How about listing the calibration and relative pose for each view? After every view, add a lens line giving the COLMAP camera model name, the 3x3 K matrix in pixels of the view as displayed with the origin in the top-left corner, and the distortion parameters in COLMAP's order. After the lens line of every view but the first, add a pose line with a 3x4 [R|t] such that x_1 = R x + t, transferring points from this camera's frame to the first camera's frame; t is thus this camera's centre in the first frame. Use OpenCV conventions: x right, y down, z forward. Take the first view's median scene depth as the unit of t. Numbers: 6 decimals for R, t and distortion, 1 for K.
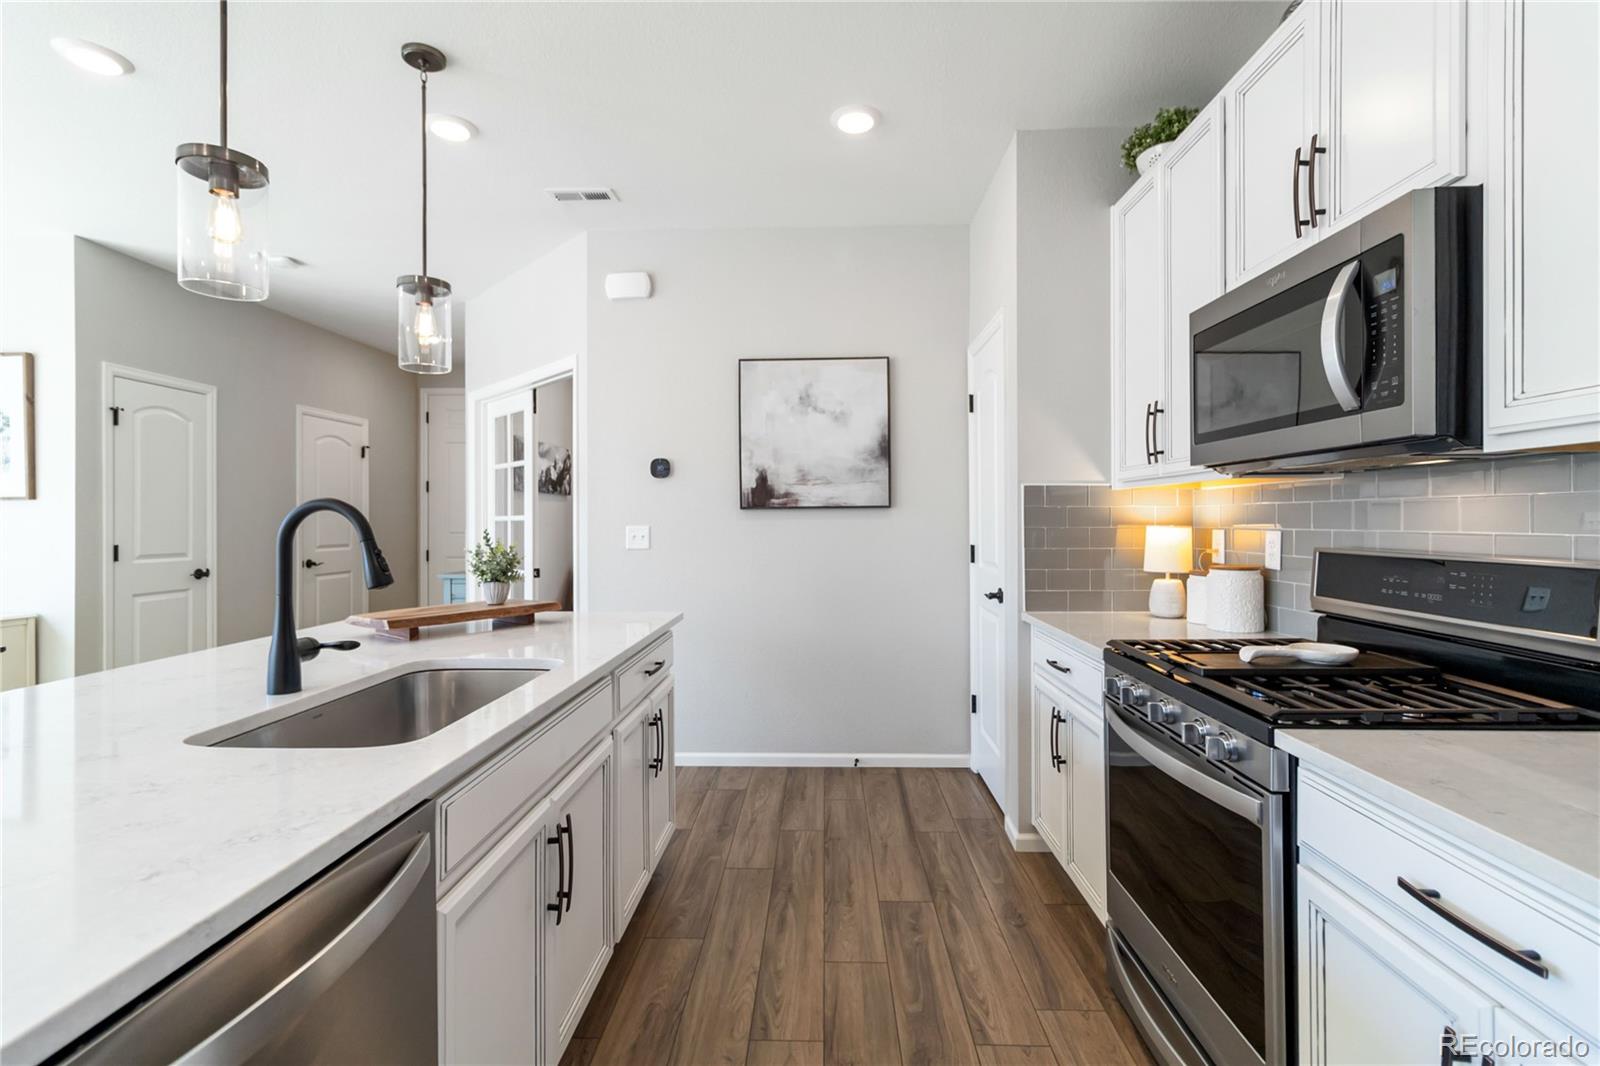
lens RADIAL K [[741.2, 0, 801.5], [0, 741.2, 525.0], [0, 0, 1]] dist [-0.011919, -0.000020]
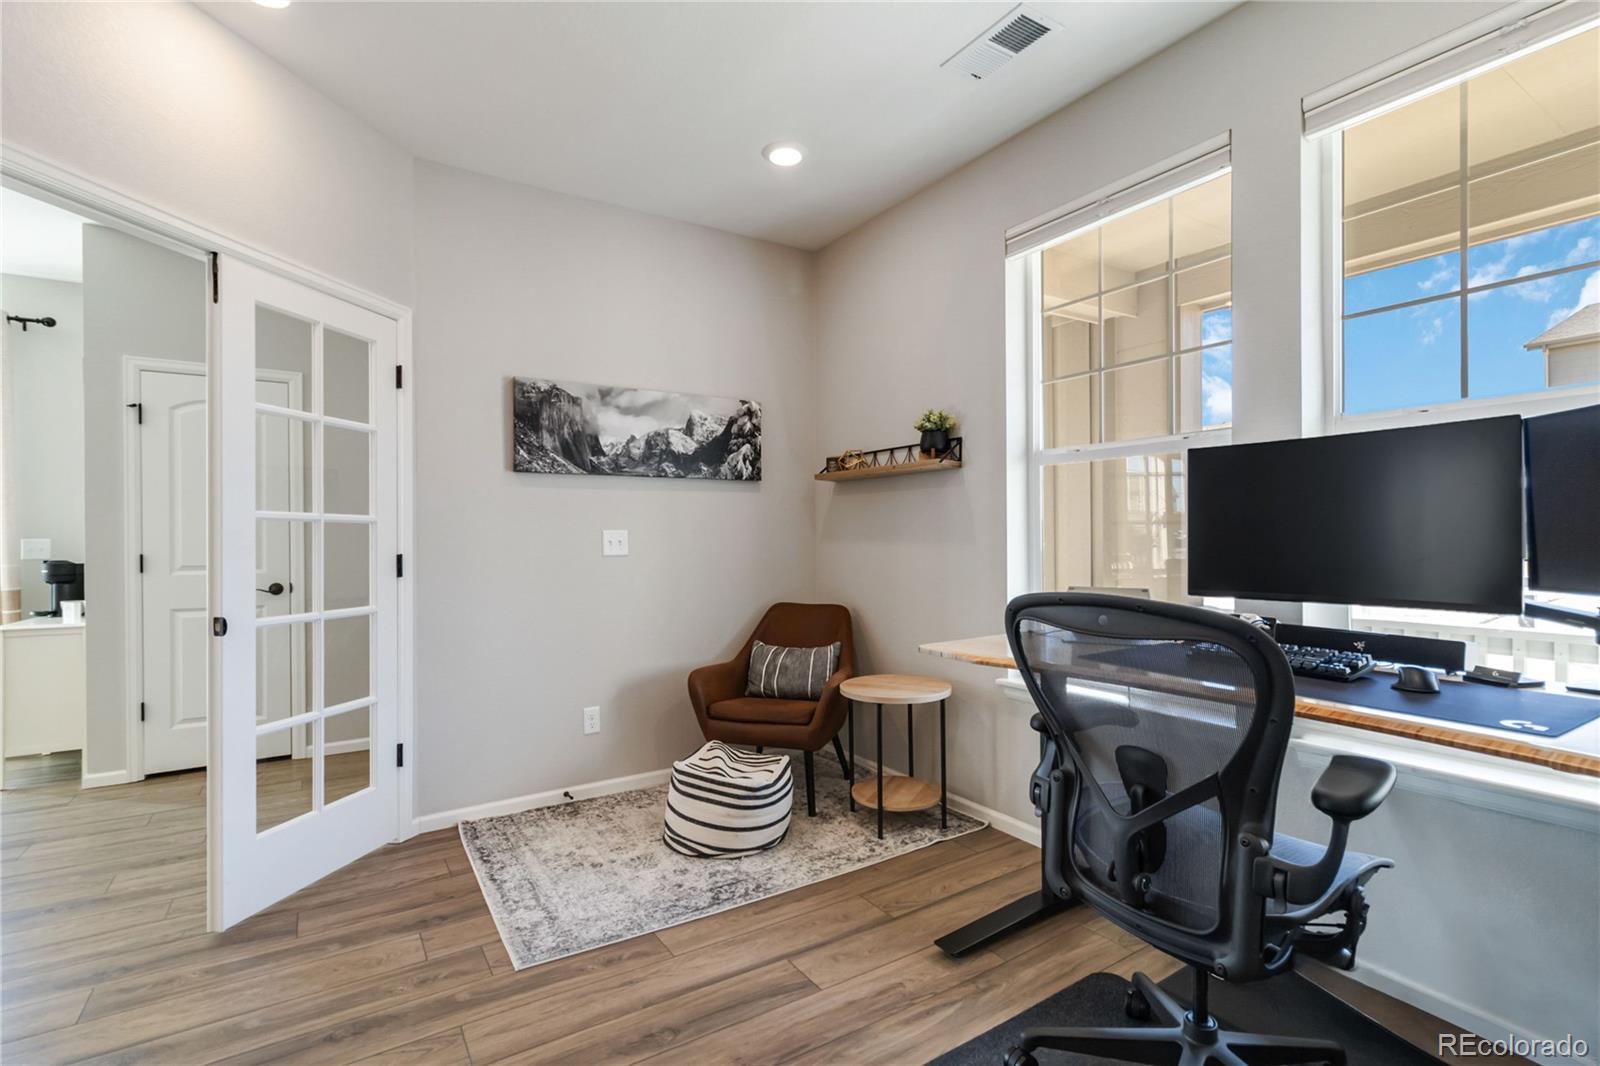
lens RADIAL K [[741.2, 0, 796.2], [0, 741.2, 538.9], [0, 0, 1]] dist [-0.011919, -0.000020]
pose [[0.566720, -0.001007, -0.823910, 0.191422], [0.000051, 0.999999, -0.001187, 0.005868], [0.823910, 0.000630, 0.566720, 0.773523]]
